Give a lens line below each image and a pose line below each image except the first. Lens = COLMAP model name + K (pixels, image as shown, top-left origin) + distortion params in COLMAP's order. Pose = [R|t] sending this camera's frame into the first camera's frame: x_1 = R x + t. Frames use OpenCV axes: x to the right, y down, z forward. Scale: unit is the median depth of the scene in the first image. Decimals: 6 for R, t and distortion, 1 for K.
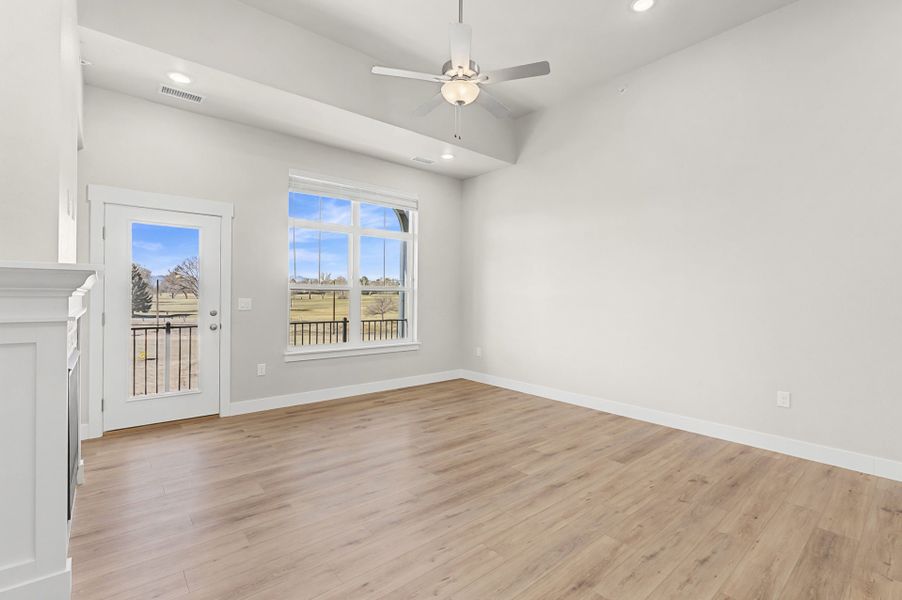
lens RADIAL K [[405.9, 0, 450.3], [0, 405.9, 293.5], [0, 0, 1]] dist [-0.001261, -0.000112]
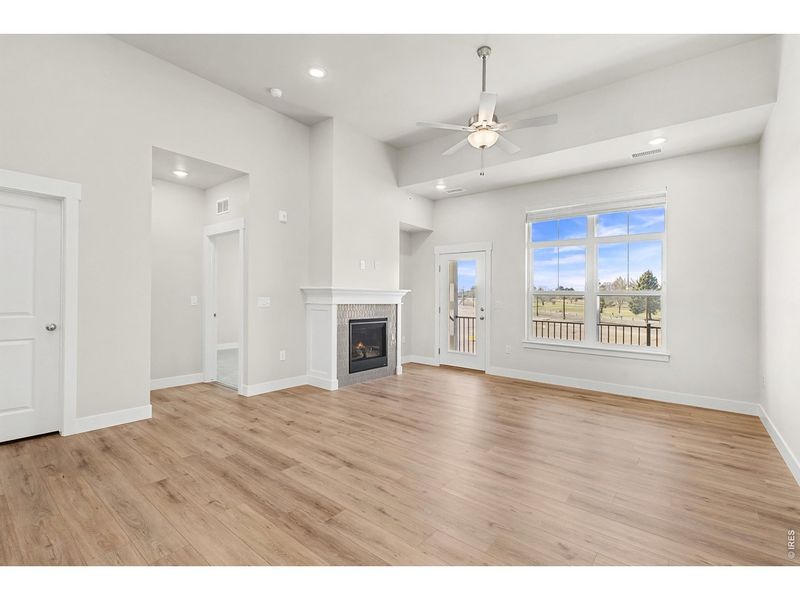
lens RADIAL K [[360.1, 0, 407.7], [0, 360.1, 289.8], [0, 0, 1]] dist [-0.000913, -0.000214]
pose [[0.203208, -0.025975, -0.978791, 0.711626], [-0.006170, 0.999594, -0.027808, 0.009671], [0.979116, 0.011690, 0.202966, 0.351180]]
